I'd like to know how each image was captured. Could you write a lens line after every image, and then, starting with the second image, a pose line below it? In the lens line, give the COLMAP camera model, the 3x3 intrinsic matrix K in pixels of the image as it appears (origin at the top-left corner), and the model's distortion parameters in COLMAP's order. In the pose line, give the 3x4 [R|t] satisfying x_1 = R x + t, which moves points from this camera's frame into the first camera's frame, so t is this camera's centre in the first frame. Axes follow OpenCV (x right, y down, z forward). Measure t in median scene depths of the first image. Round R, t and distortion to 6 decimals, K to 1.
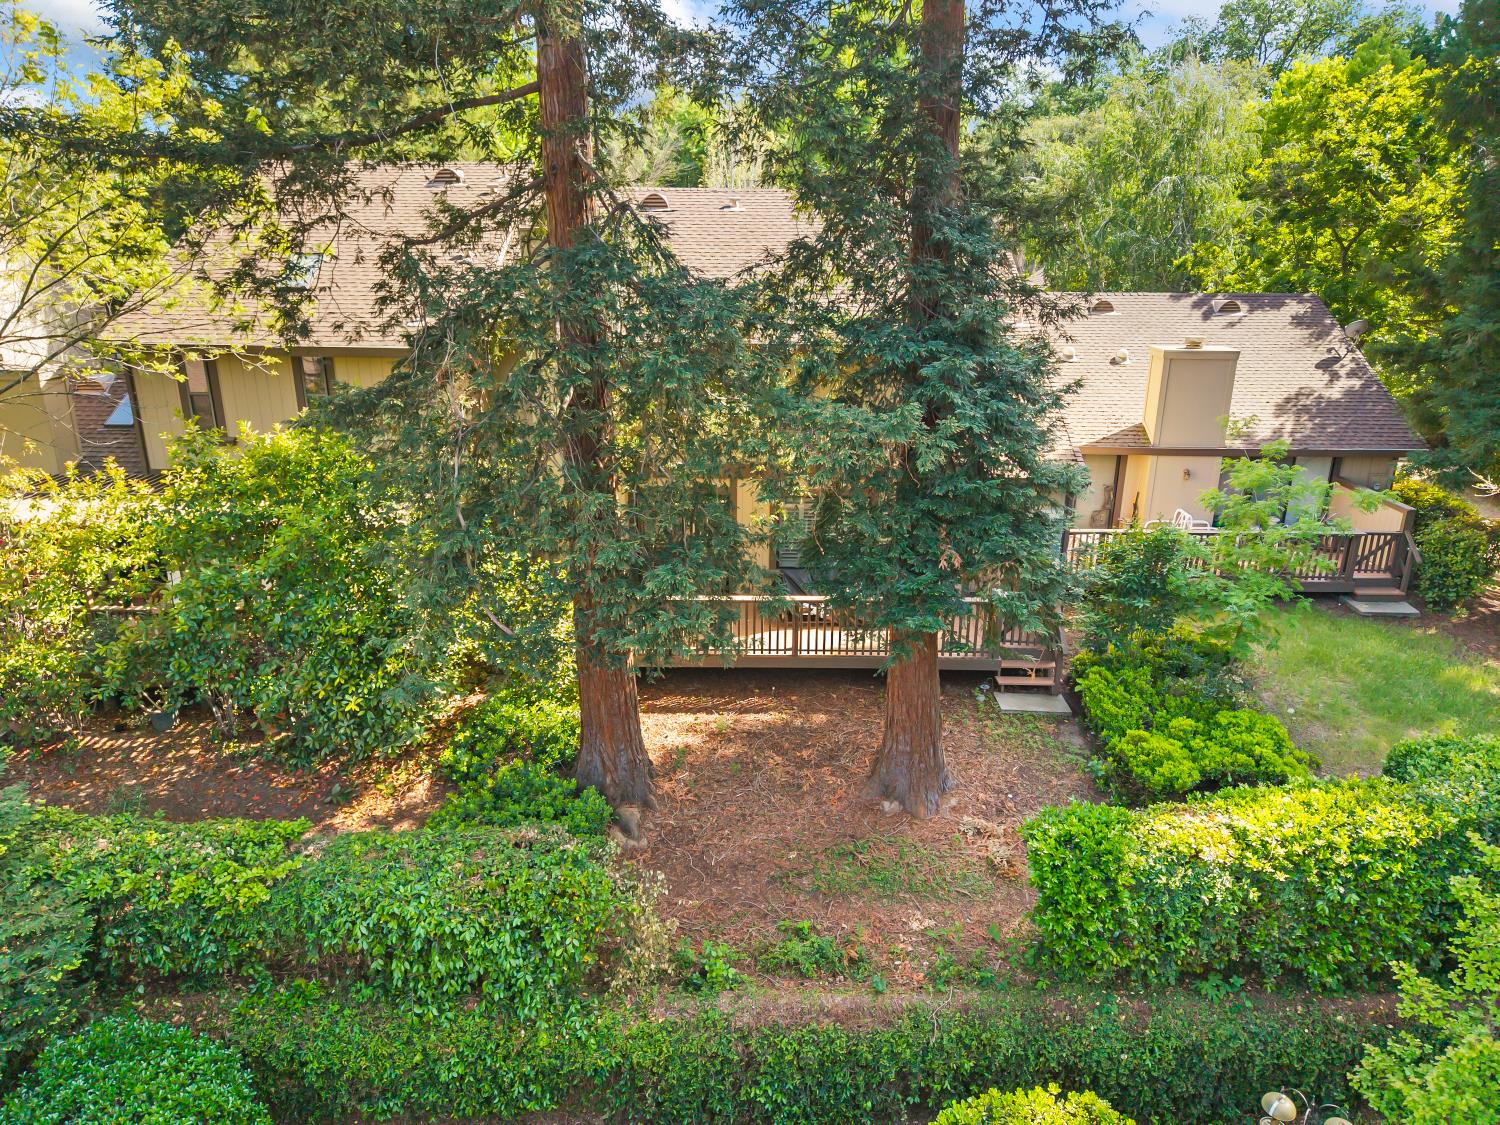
lens RADIAL K [[1019.2, 0, 745.9], [0, 1019.2, 569.7], [0, 0, 1]] dist [-0.003691, 0.000473]
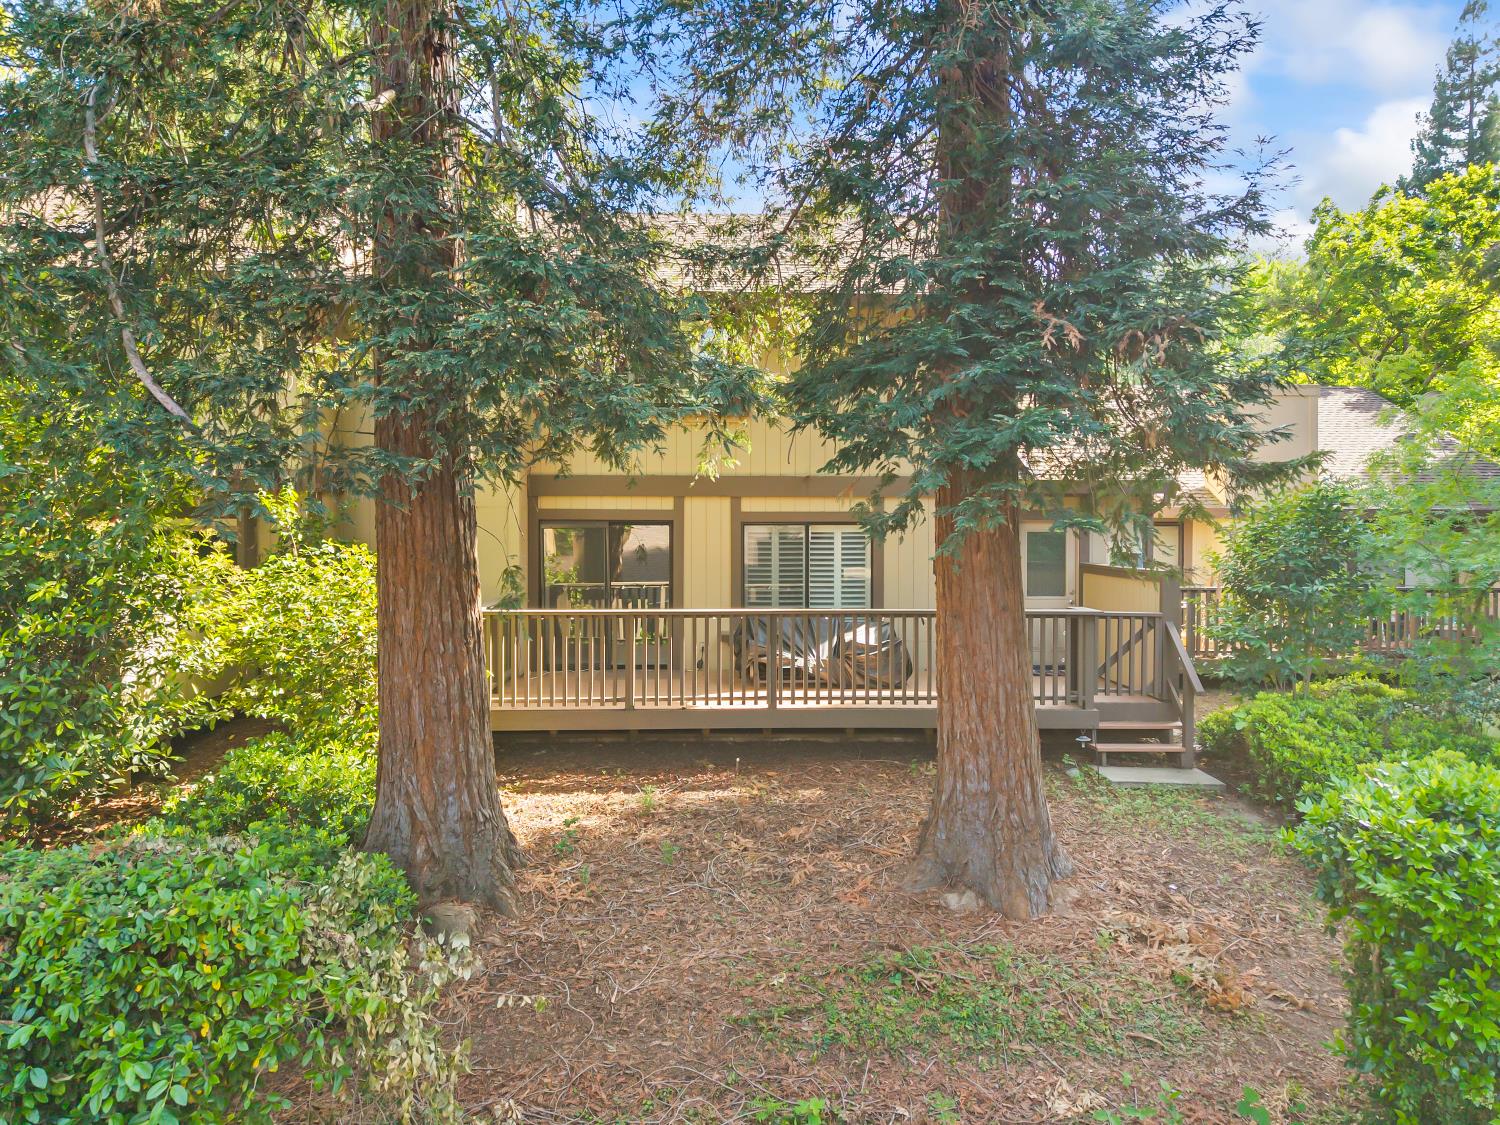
lens RADIAL K [[1019.2, 0, 755.0], [0, 1019.2, 552.9], [0, 0, 1]] dist [-0.003691, 0.000473]
pose [[0.999073, -0.006929, 0.042494, 0.014148], [0.020155, 0.947410, -0.319387, 0.223748], [-0.038046, 0.319948, 0.946671, 0.438950]]
